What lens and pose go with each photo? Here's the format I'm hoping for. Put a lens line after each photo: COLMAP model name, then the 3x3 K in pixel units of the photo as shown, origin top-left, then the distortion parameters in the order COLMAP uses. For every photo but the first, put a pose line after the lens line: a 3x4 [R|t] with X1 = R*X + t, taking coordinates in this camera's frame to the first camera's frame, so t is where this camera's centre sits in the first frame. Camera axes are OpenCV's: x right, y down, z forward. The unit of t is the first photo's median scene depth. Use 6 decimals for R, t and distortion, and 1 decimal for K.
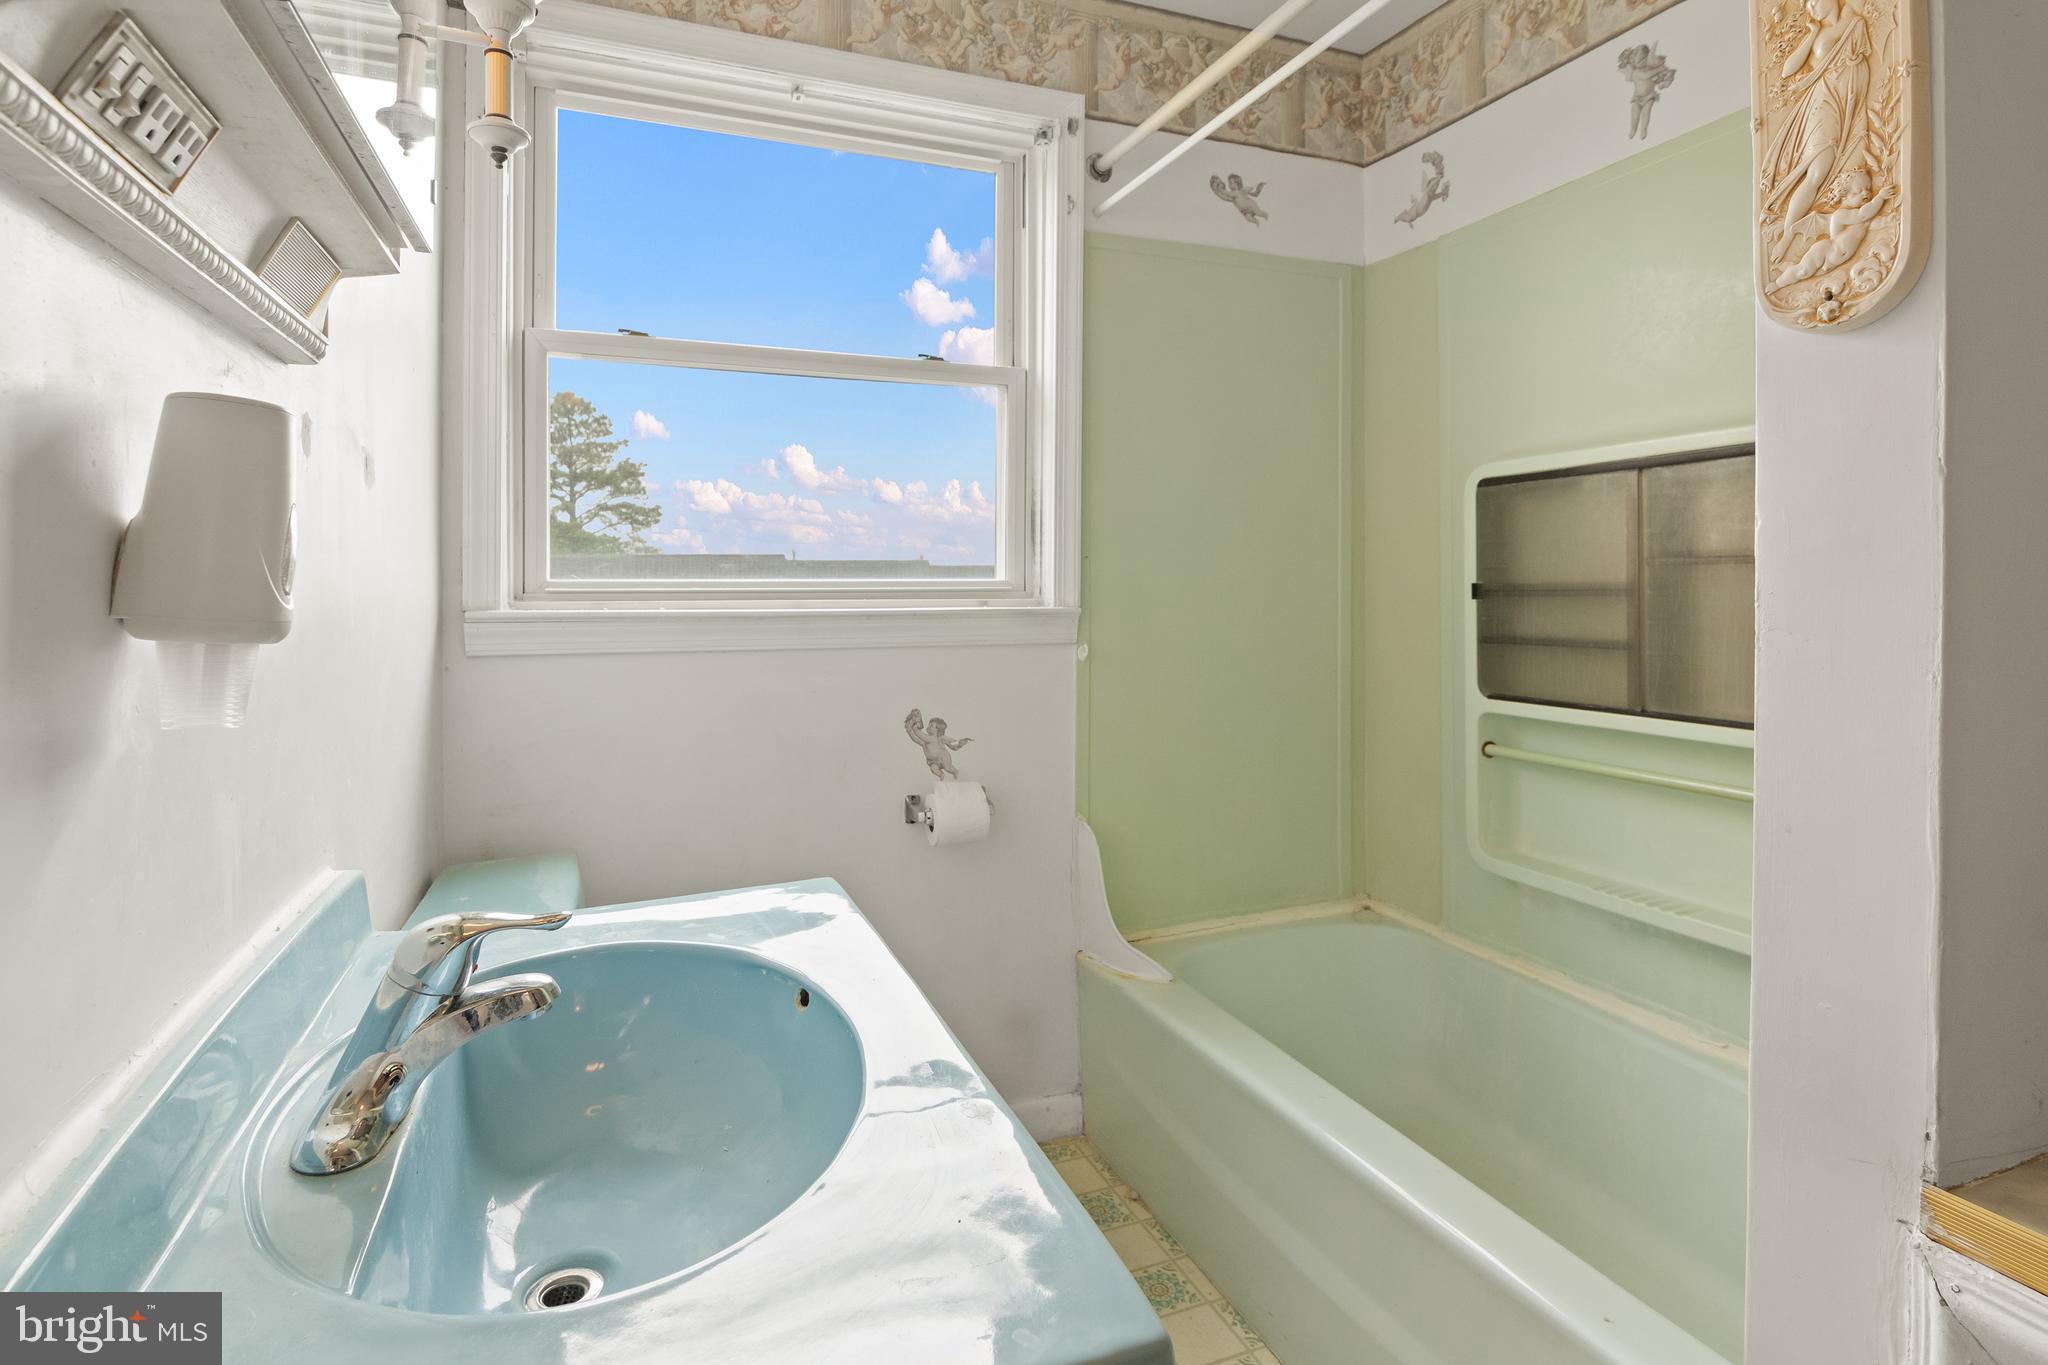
lens RADIAL K [[1035.4, 0, 1015.2], [0, 1035.4, 591.5], [0, 0, 1]] dist [-0.001519, -0.006201]
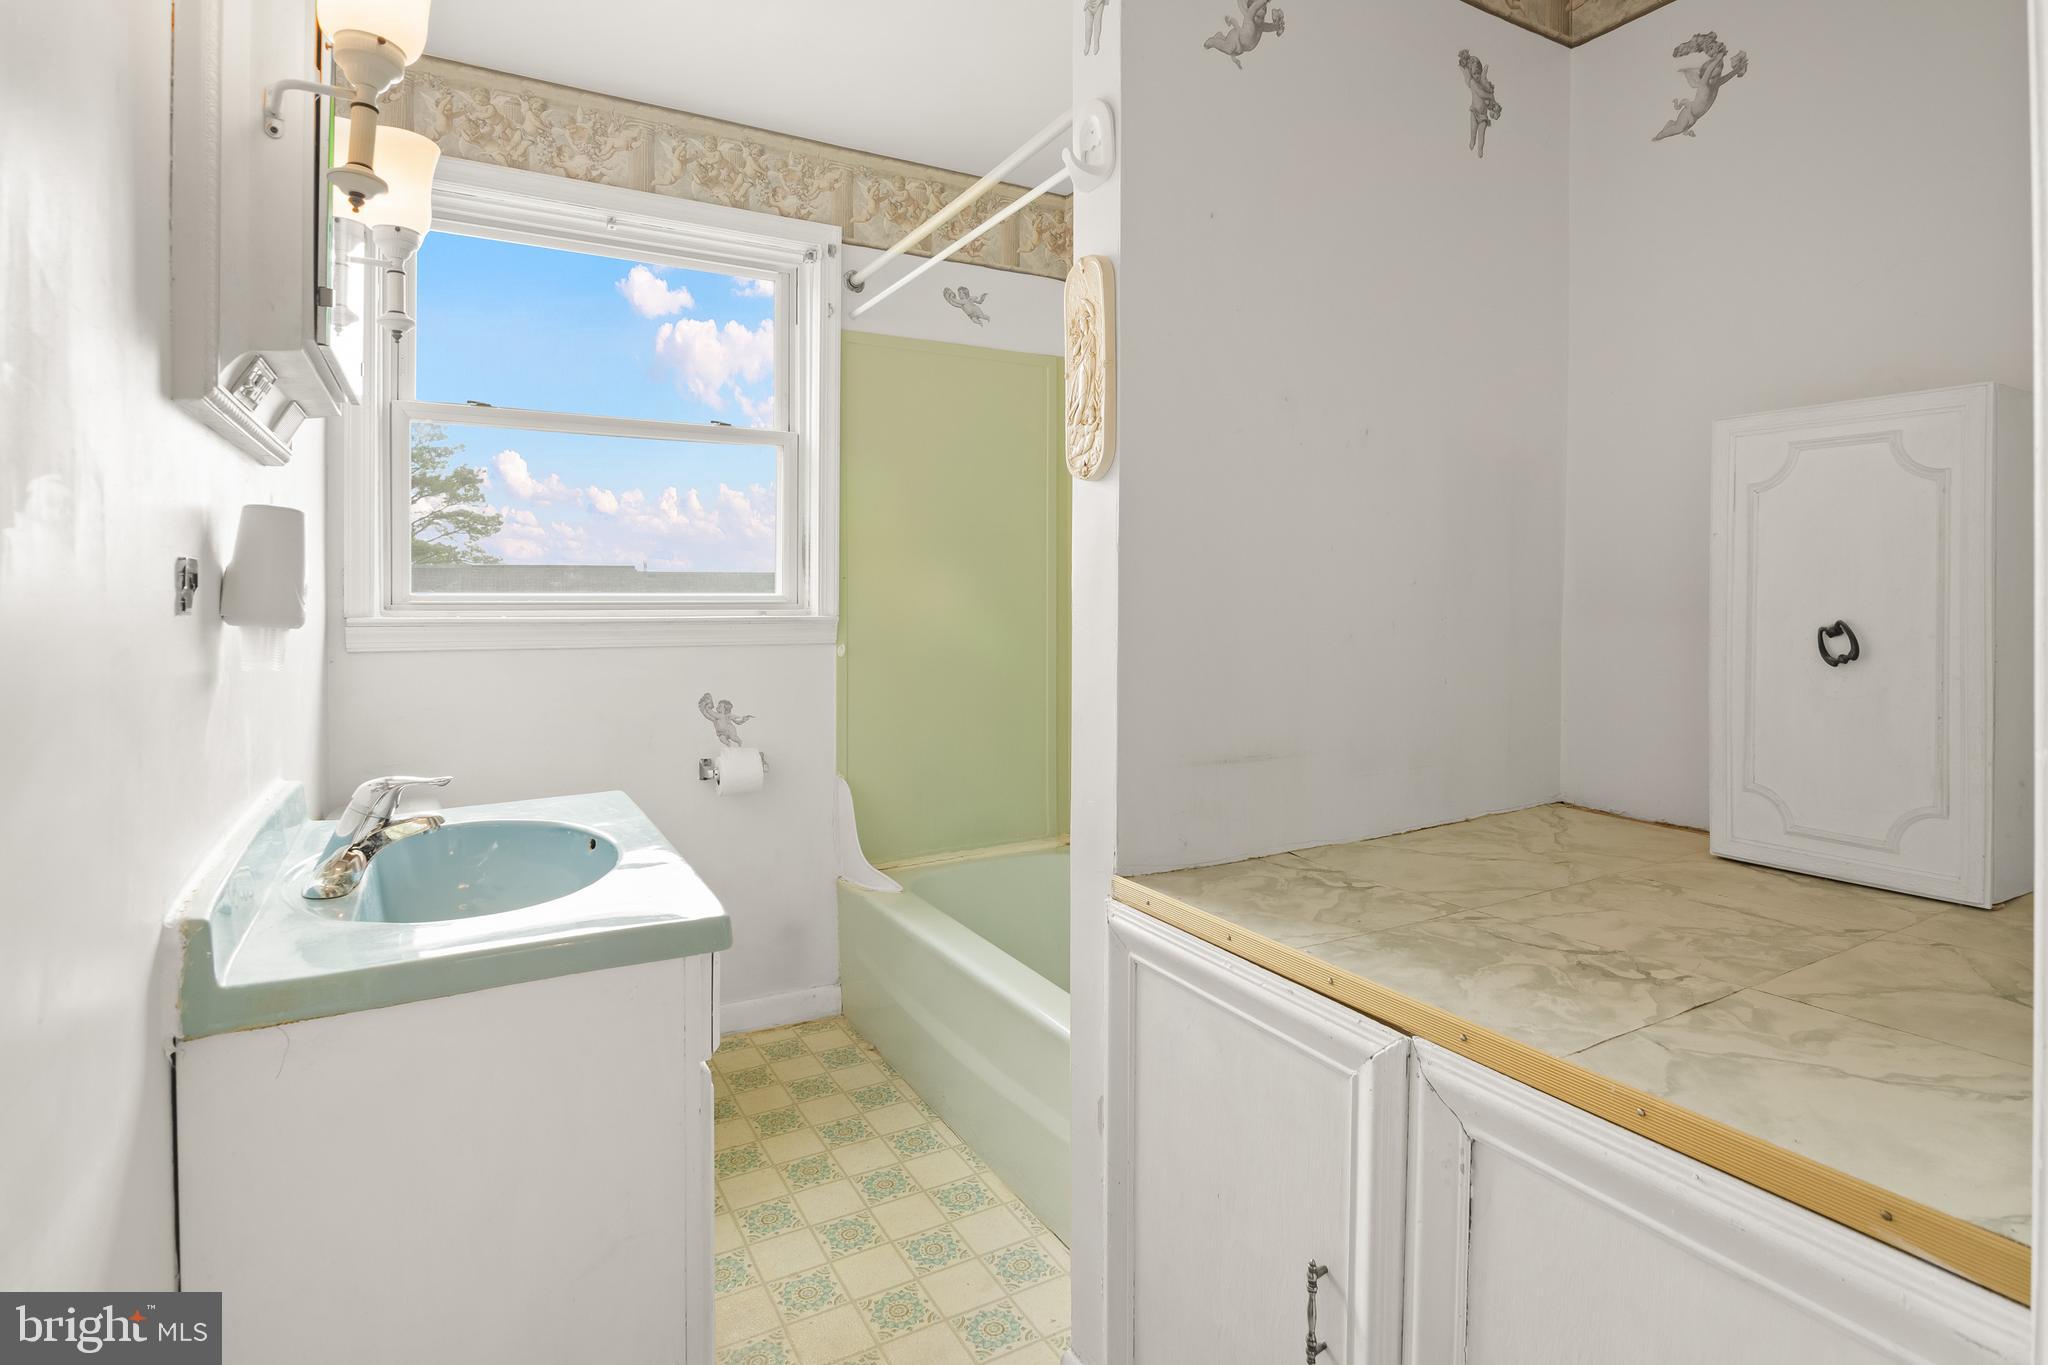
lens RADIAL K [[1037.7, 0, 1022.4], [0, 1037.7, 615.9], [0, 0, 1]] dist [-0.004344, -0.001573]
pose [[0.990854, 0.000383, 0.134940, 0.116561], [-0.001805, 0.999944, 0.010417, 0.000853], [-0.134929, -0.010565, 0.990799, -0.341215]]
